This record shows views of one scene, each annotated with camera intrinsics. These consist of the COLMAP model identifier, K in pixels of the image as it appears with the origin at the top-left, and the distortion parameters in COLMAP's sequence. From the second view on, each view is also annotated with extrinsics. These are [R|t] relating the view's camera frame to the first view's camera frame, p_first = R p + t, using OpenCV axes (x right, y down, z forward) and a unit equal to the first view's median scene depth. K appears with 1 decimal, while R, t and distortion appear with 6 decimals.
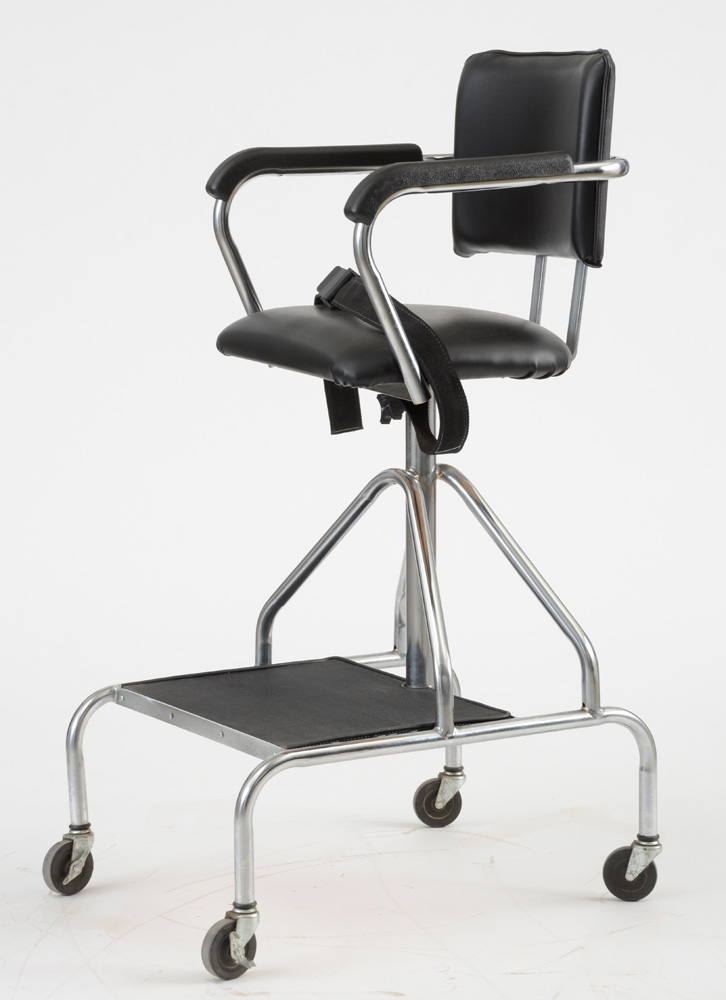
lens RADIAL K [[3026.1, 0, 356.1], [0, 3026.1, 534.6], [0, 0, 1]] dist [0.683348, 0.000000]
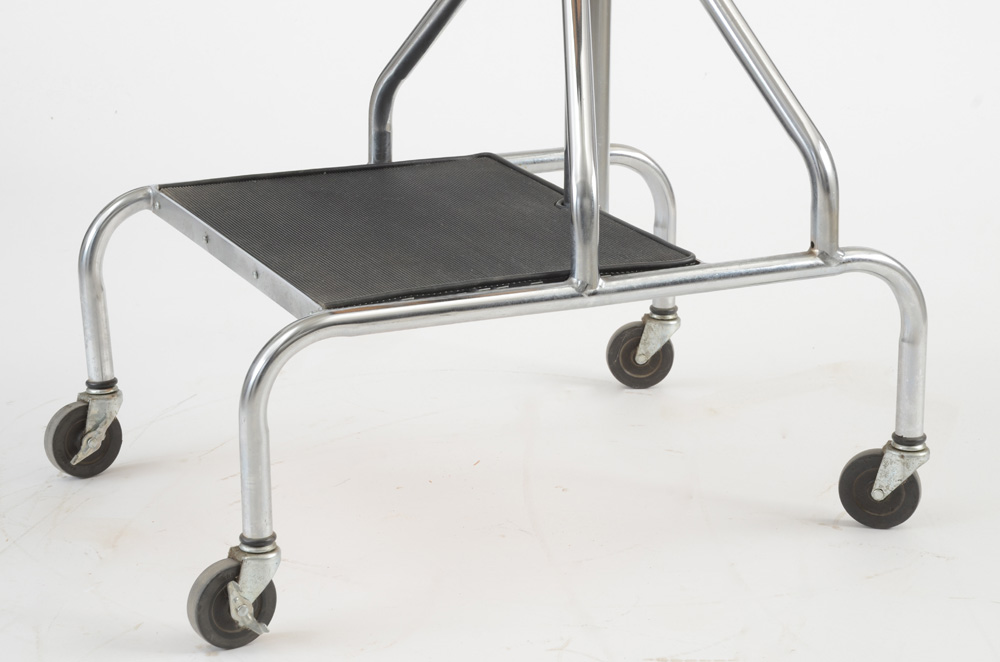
lens RADIAL K [[2629.8, 0, 496.7], [0, 2629.8, 331.9], [0, 0, 1]] dist [0.672265, 0.000000]
pose [[0.991726, 0.037985, -0.122626, 0.076906], [-0.021479, 0.990854, 0.133216, -0.000301], [0.126565, -0.129480, 0.983472, 0.417491]]
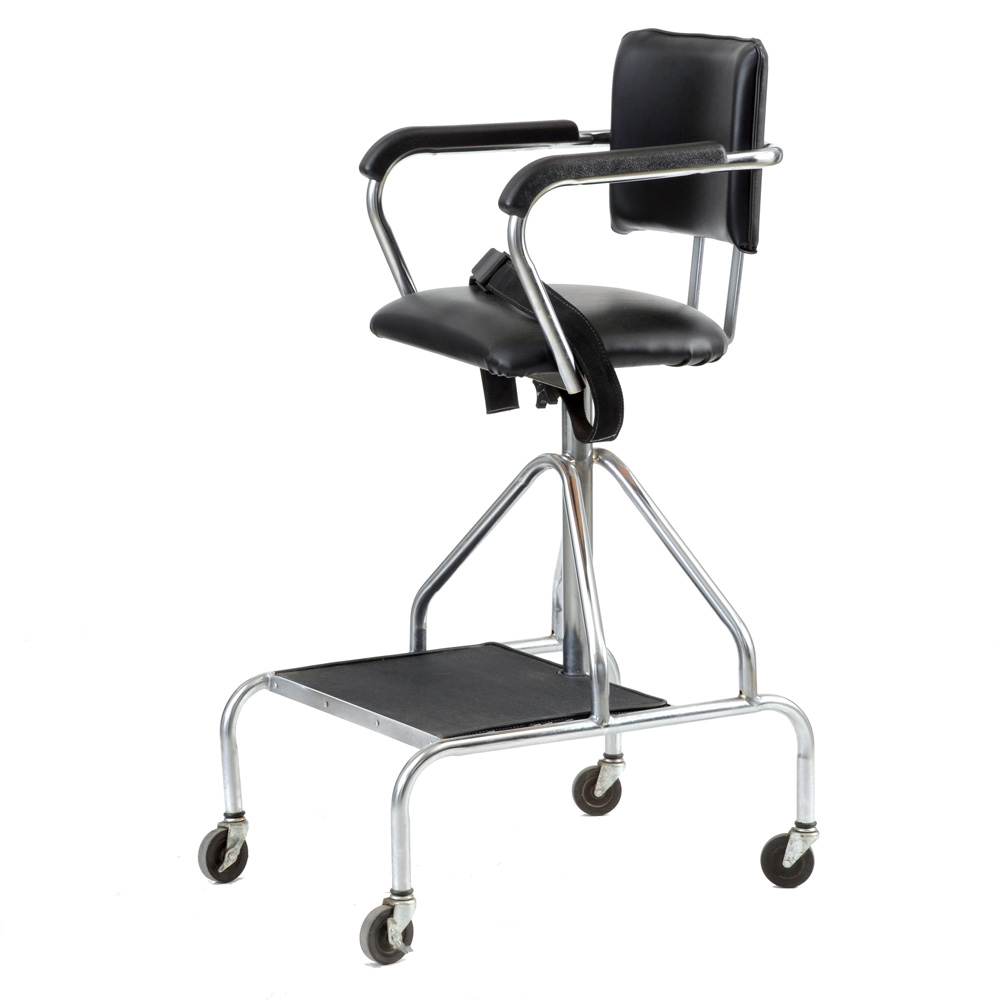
lens RADIAL K [[3766.1, 0, 503.4], [0, 3766.1, 494.1], [0, 0, 1]] dist [0.402304, 0.000000]
pose [[0.999984, -0.002402, -0.005133, 0.003654], [0.002457, 0.999940, 0.010647, -0.021880], [0.005107, -0.010660, 0.999930, -0.230584]]
